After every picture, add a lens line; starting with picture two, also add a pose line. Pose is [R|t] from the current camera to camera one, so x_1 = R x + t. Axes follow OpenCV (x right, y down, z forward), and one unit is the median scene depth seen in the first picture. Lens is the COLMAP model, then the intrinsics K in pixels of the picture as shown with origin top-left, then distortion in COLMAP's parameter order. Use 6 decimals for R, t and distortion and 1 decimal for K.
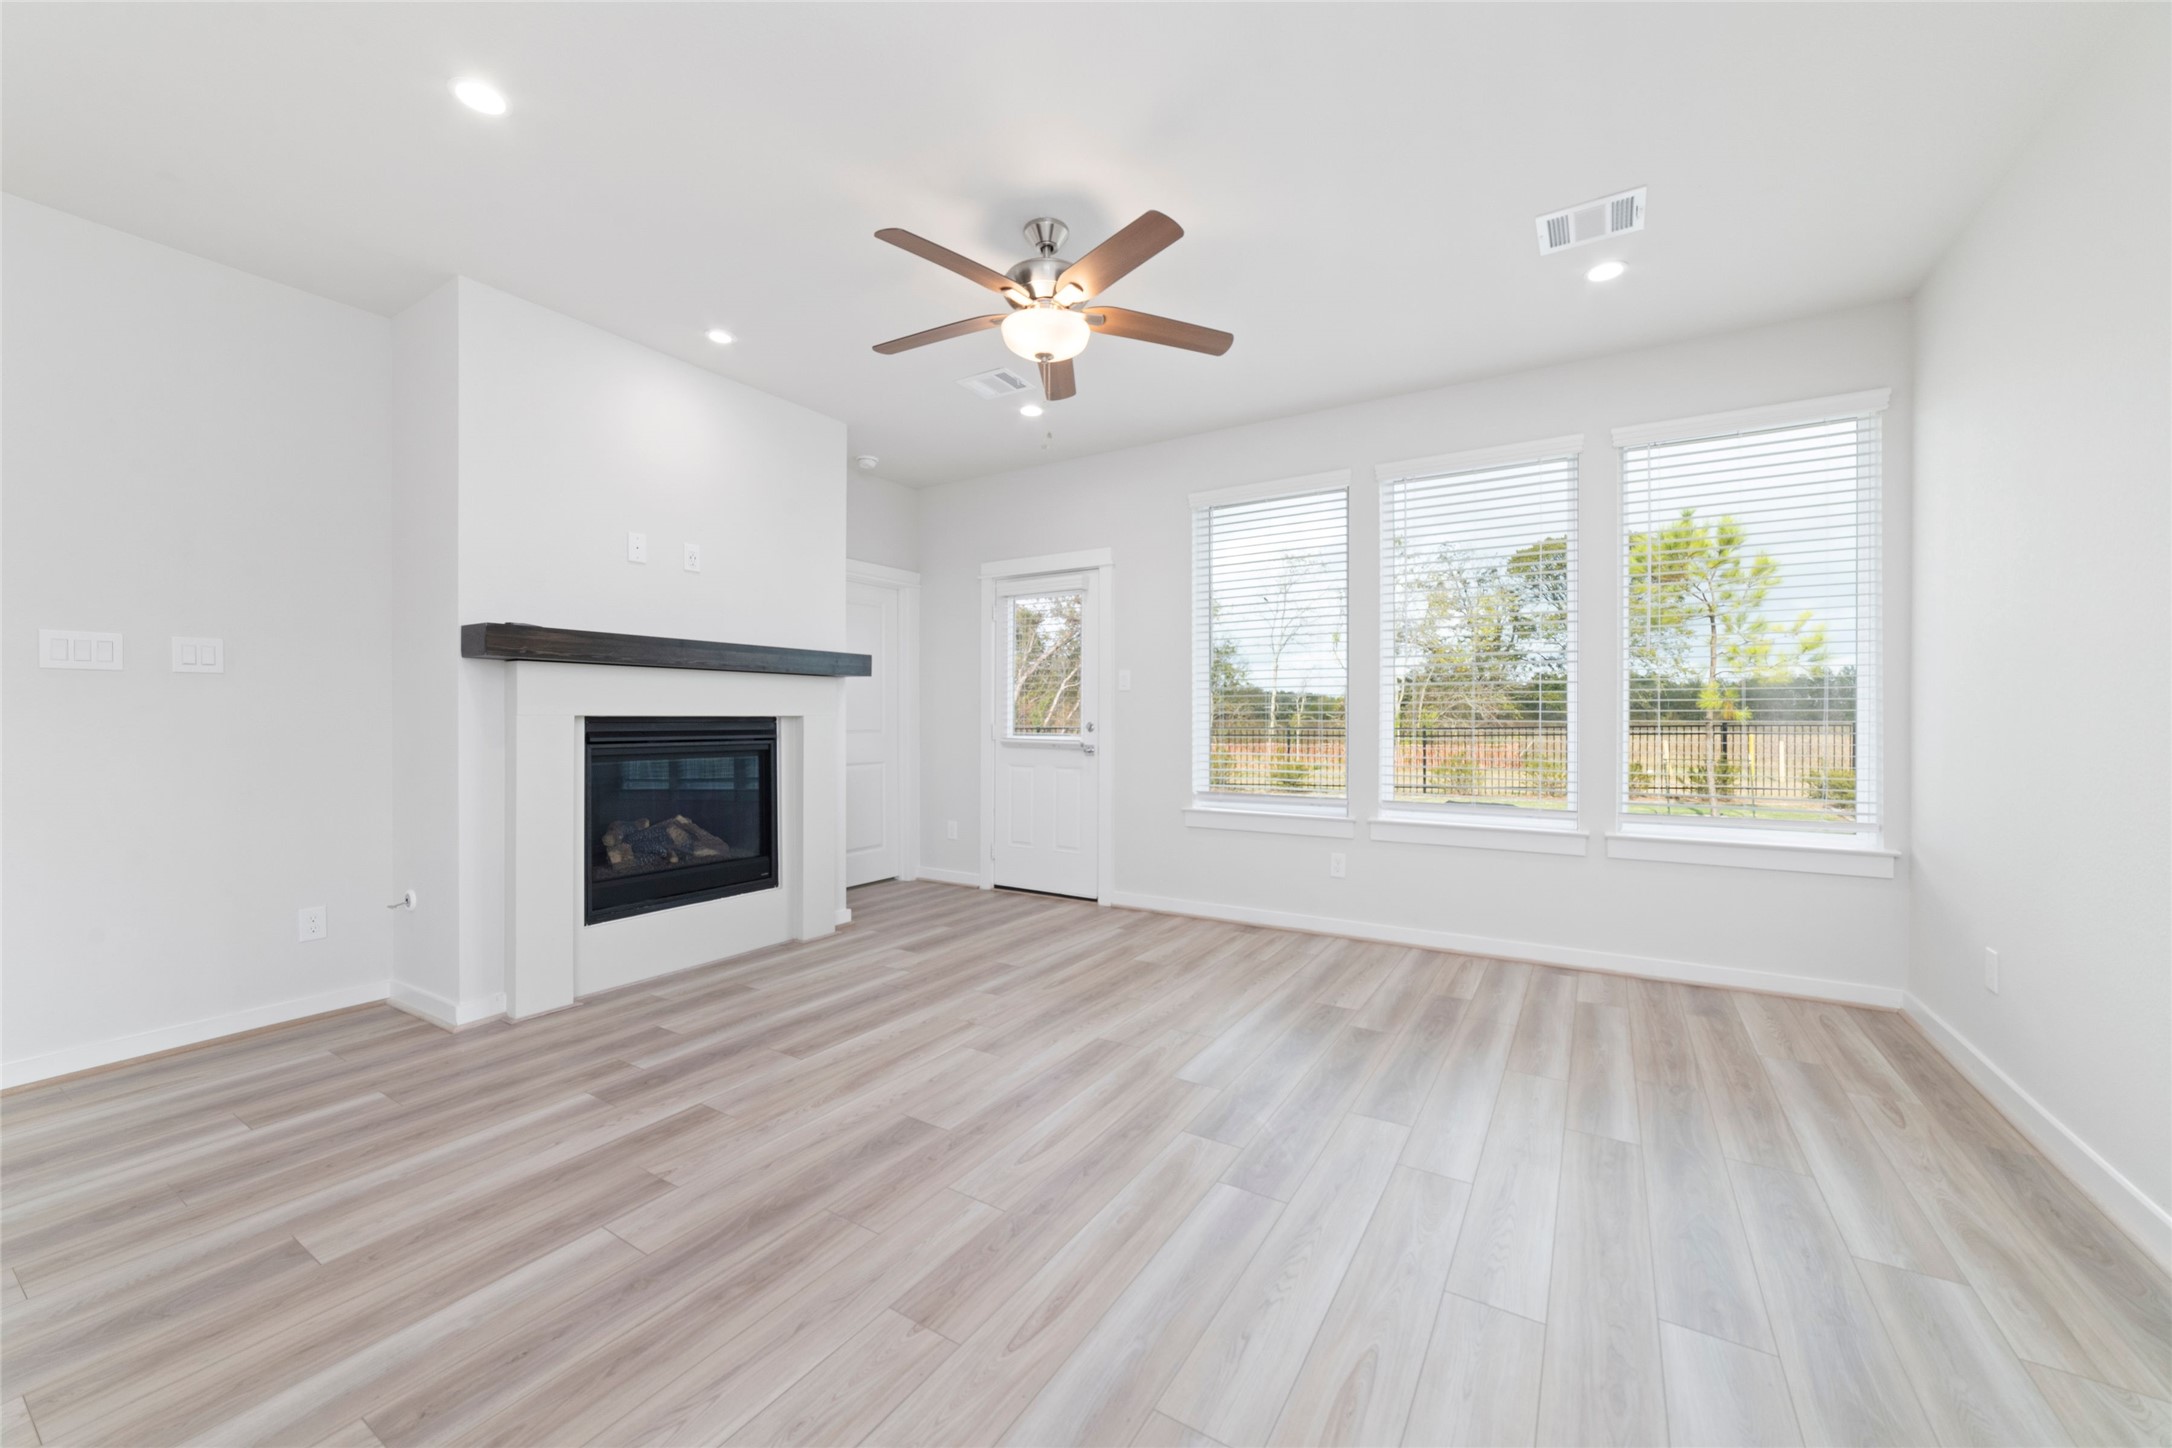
lens RADIAL K [[878.3, 0, 1090.5], [0, 878.3, 721.7], [0, 0, 1]] dist [0.005052, 0.002060]
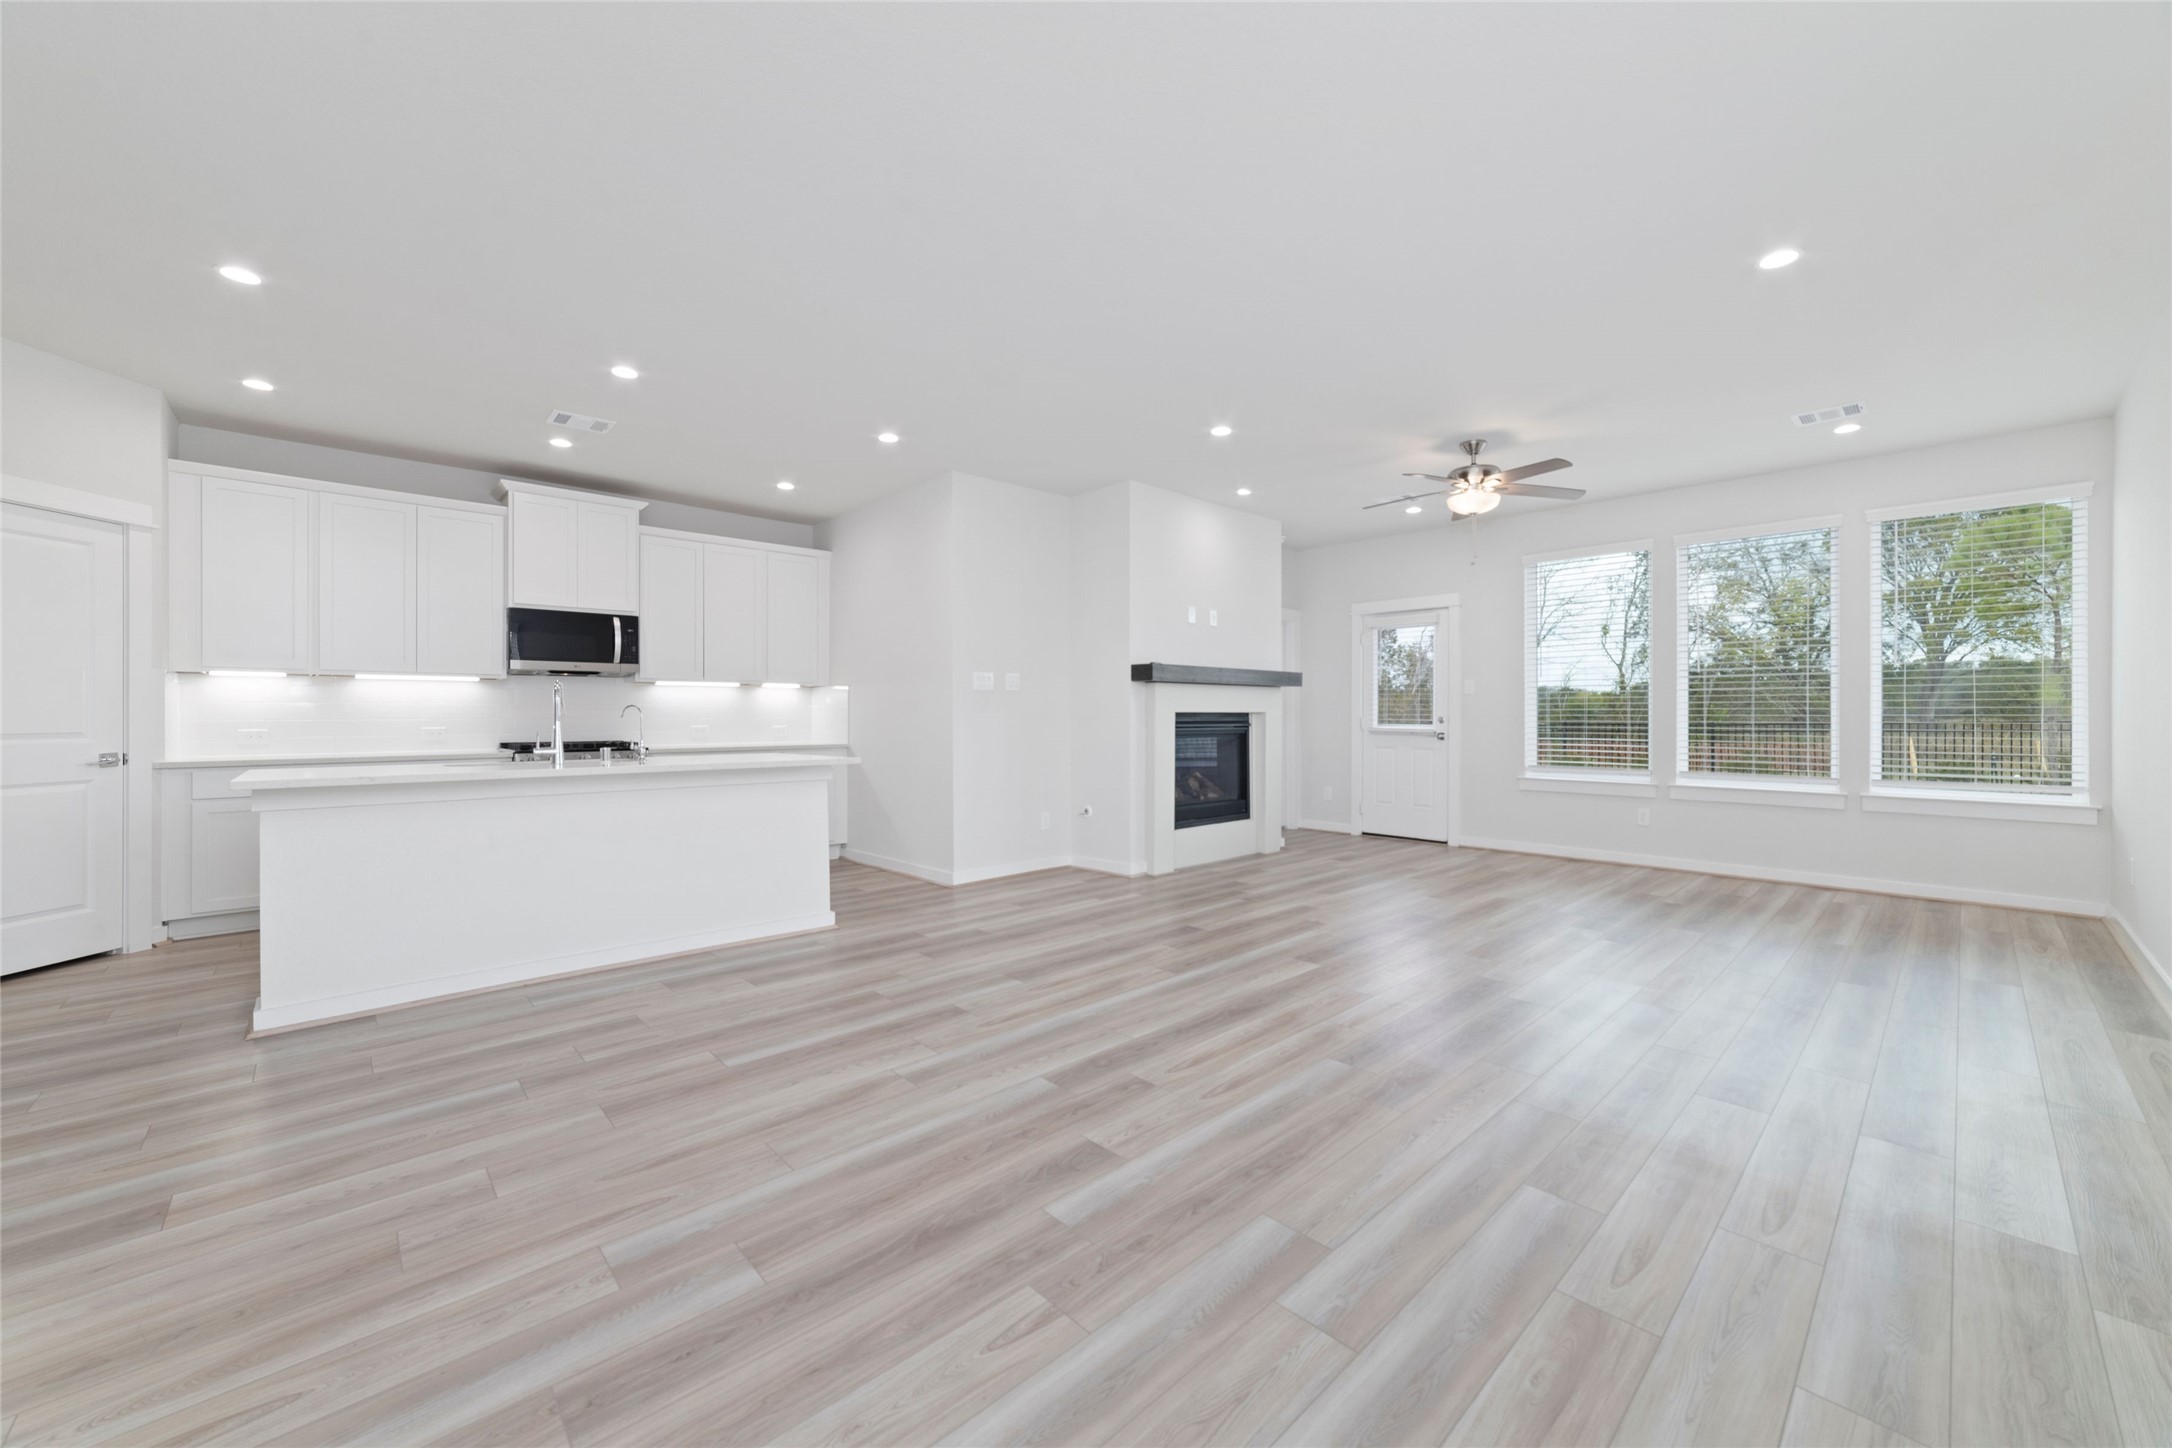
lens RADIAL K [[878.3, 0, 1088.5], [0, 878.3, 716.9], [0, 0, 1]] dist [0.005052, 0.002060]
pose [[0.968088, -0.000339, -0.250610, -0.238957], [0.000042, 0.999999, -0.001192, 0.003621], [0.250610, 0.001144, 0.968087, -0.624626]]
